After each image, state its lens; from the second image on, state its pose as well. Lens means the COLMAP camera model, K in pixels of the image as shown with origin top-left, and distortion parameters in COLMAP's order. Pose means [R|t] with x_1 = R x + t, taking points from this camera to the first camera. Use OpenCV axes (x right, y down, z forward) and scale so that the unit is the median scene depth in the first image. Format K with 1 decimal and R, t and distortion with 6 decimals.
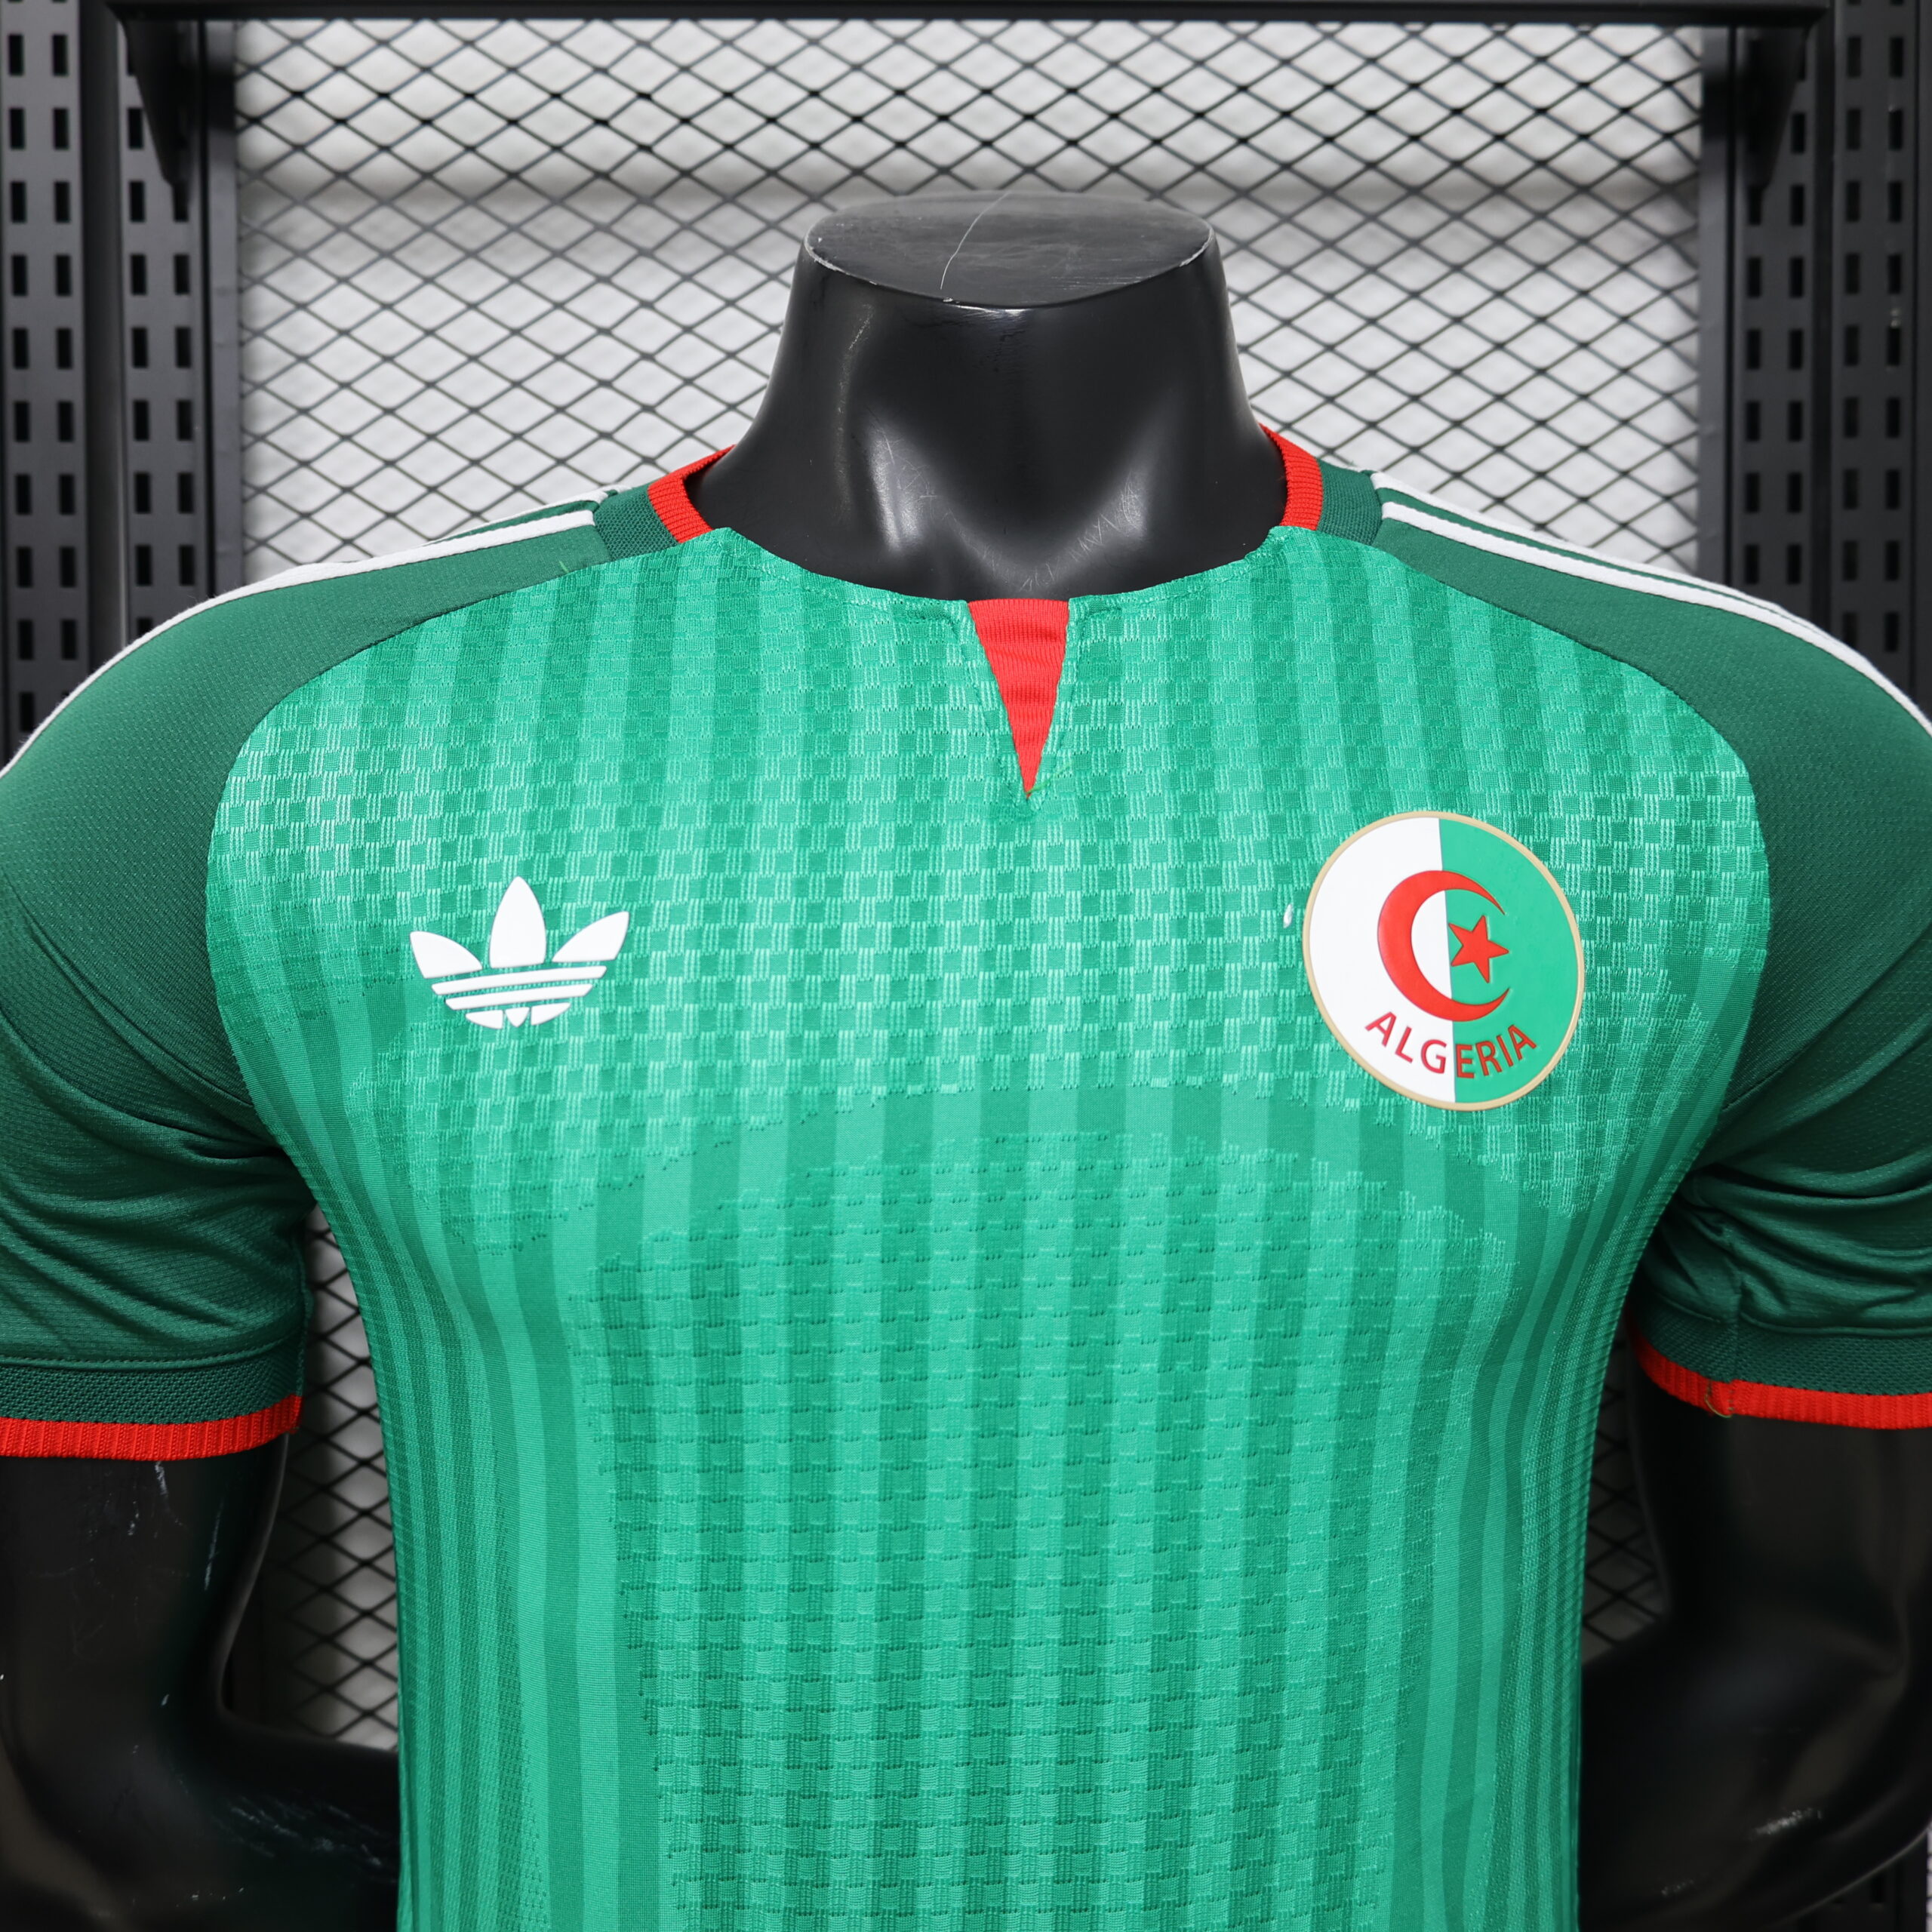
lens RADIAL K [[1915.4, 0, 966.1], [0, 1915.4, 983.0], [0, 0, 1]] dist [0.000989, 0.000000]
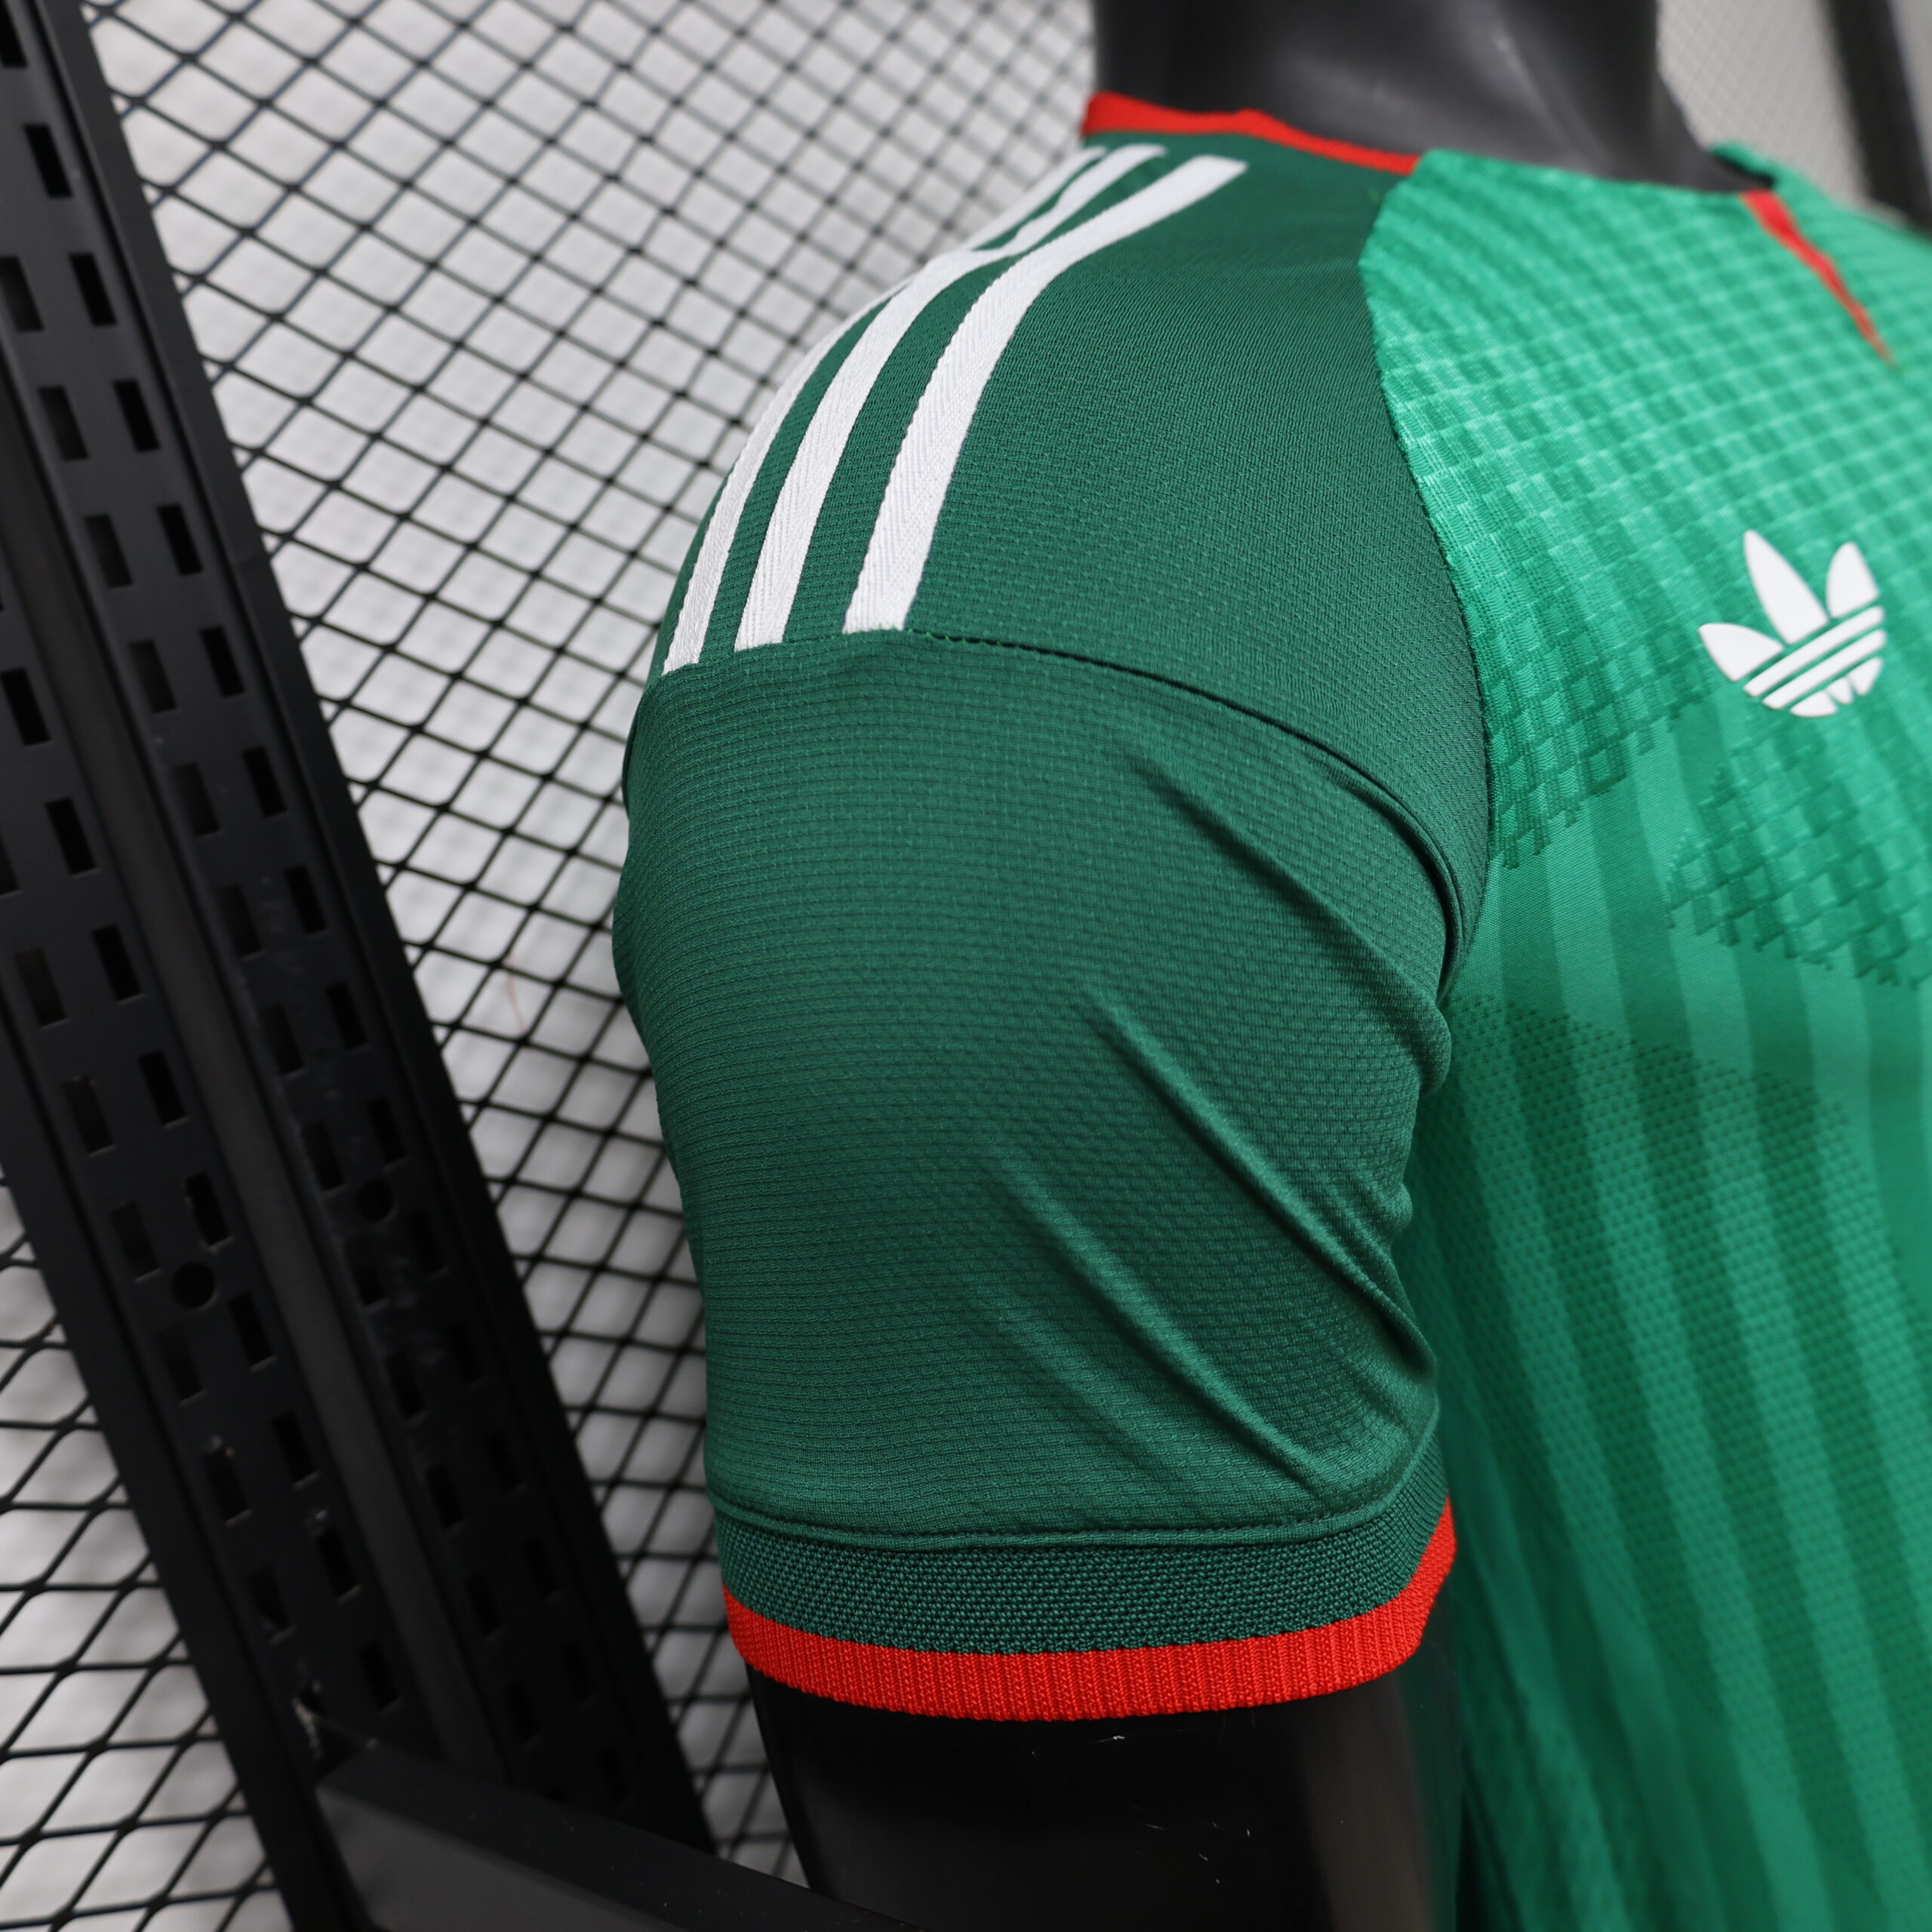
lens RADIAL K [[1915.4, 0, 964.5], [0, 1915.4, 955.6], [0, 0, 1]] dist [0.000989, 0.000000]
pose [[0.688551, -0.295951, 0.662050, -0.997174], [0.312077, 0.945002, 0.097868, -0.066696], [-0.654603, 0.139223, 0.743042, 0.646620]]
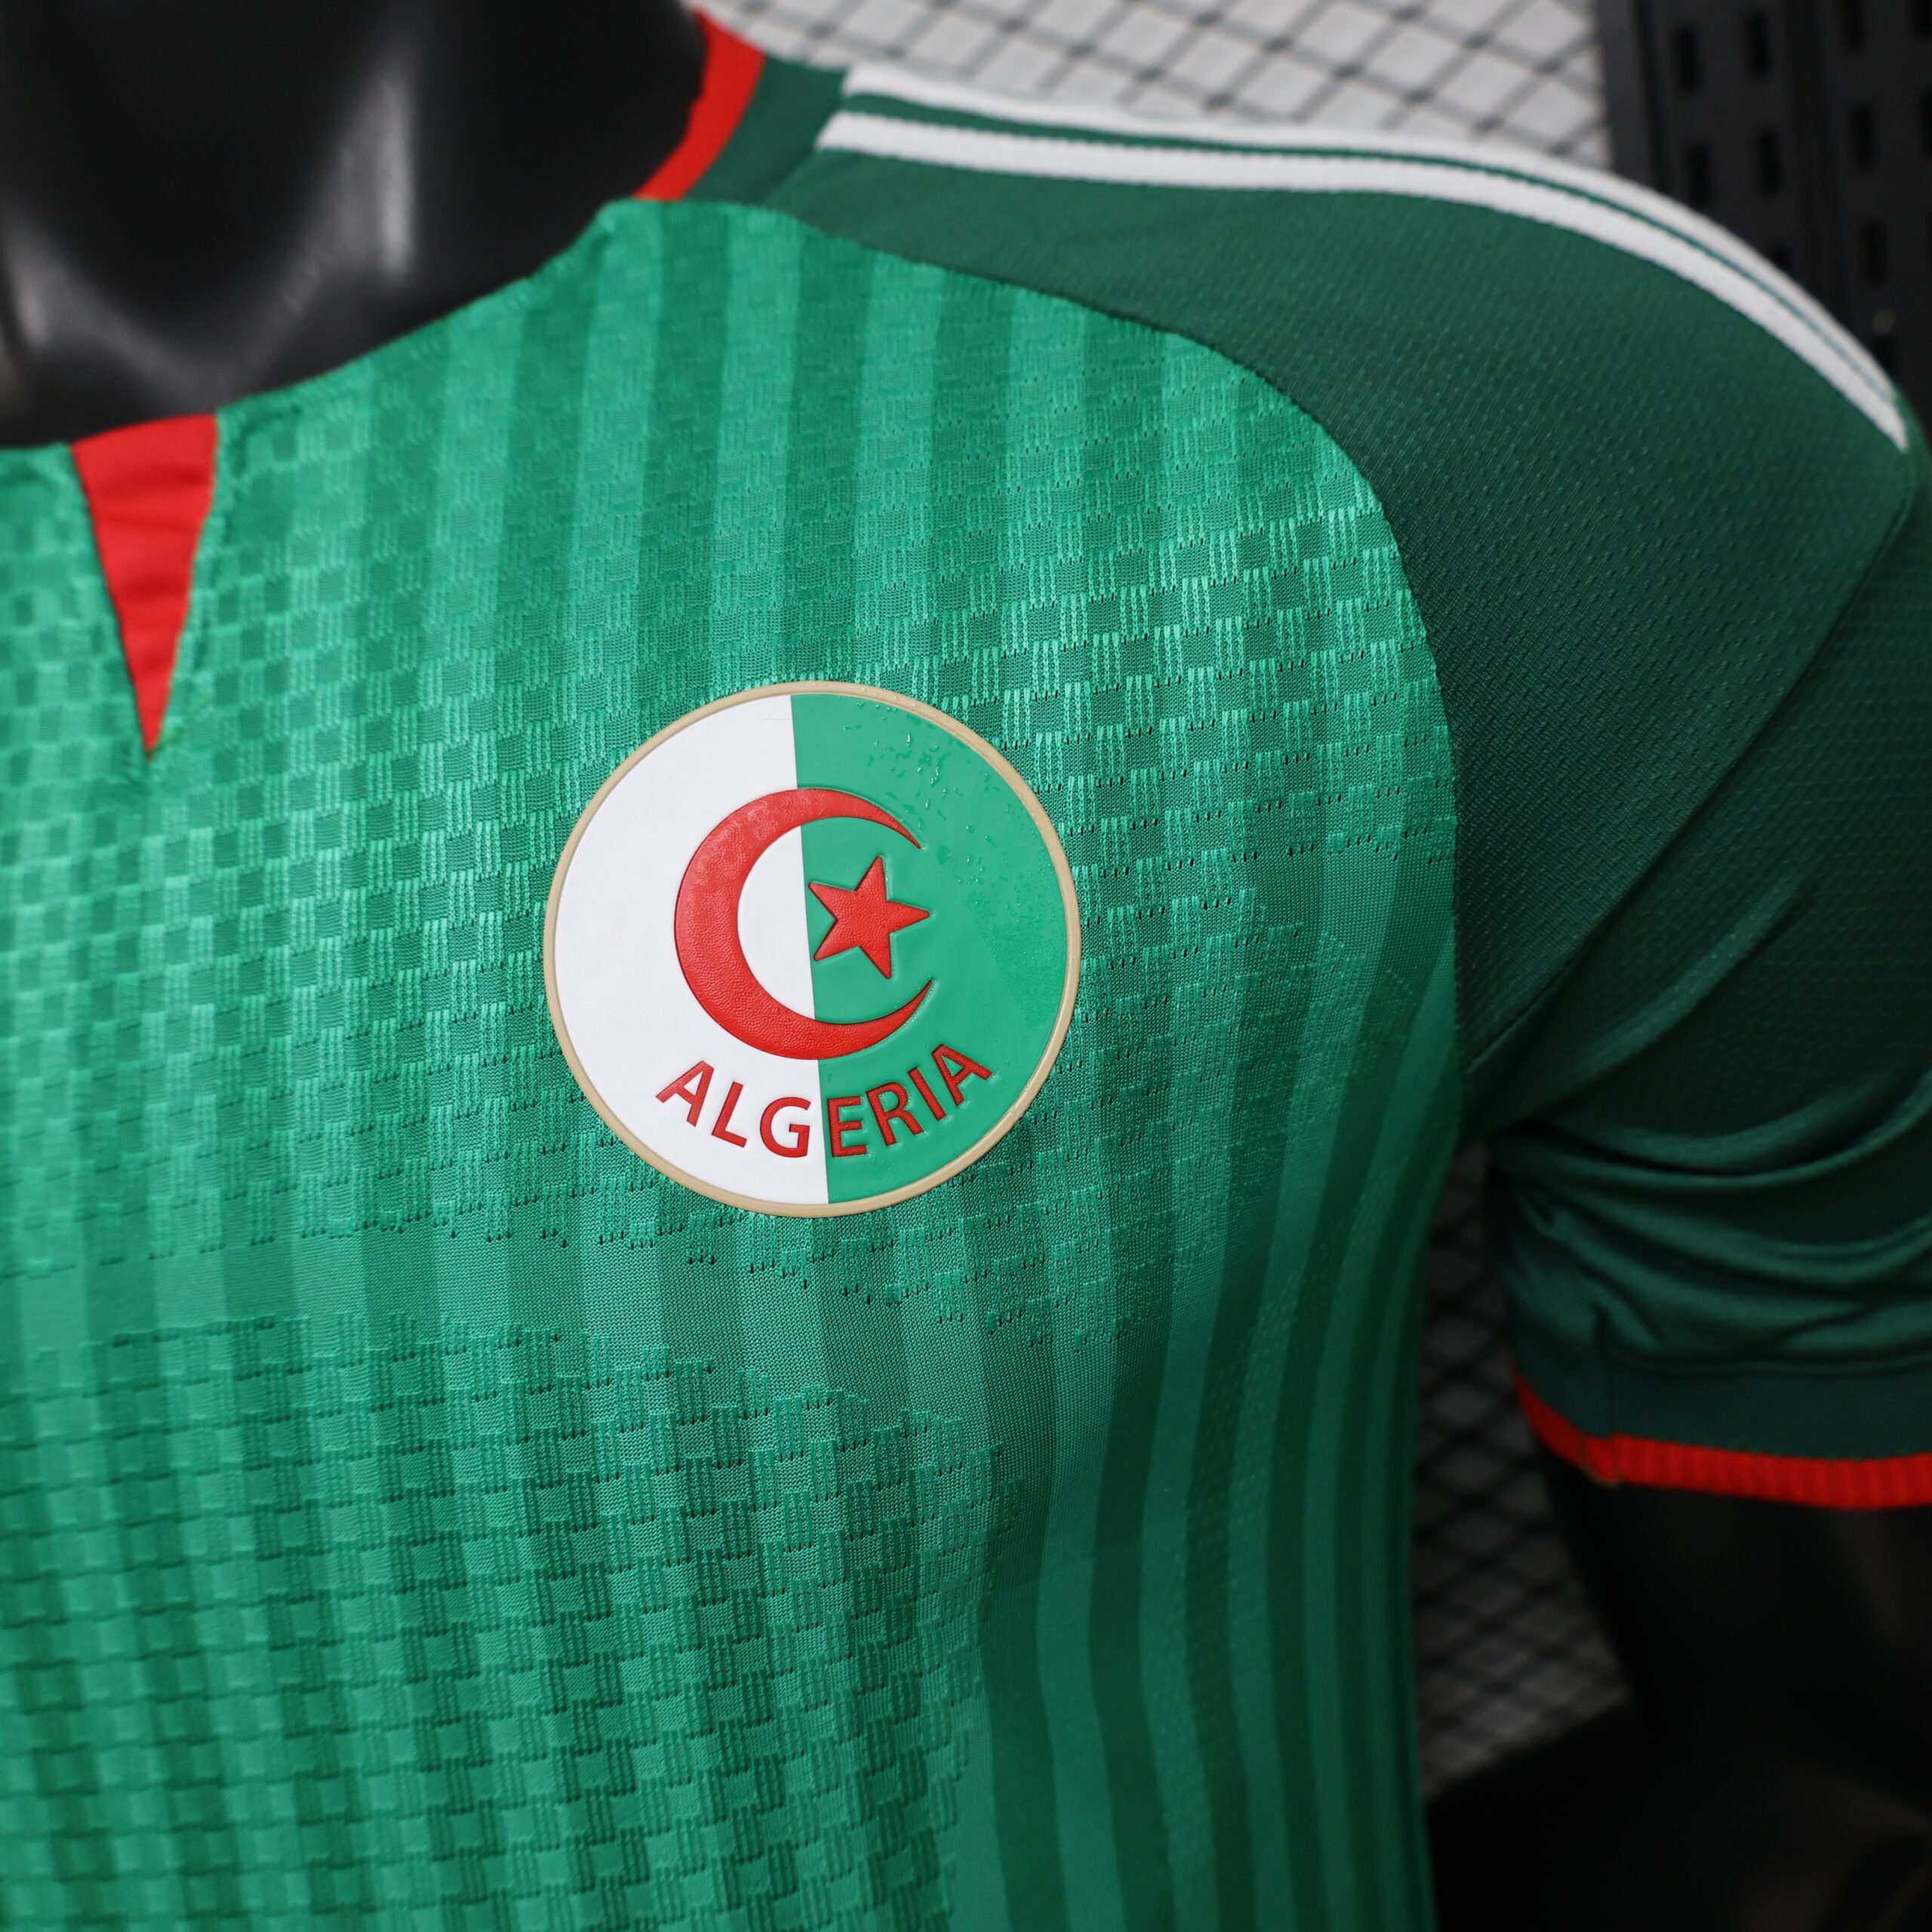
lens RADIAL K [[1915.4, 0, 945.7], [0, 1915.4, 952.8], [0, 0, 1]] dist [0.000989, 0.000000]
pose [[0.972334, -0.129711, -0.194273, 0.390891], [0.155789, 0.979780, 0.125546, -0.074257], [0.174060, -0.152338, 0.972880, 0.437315]]
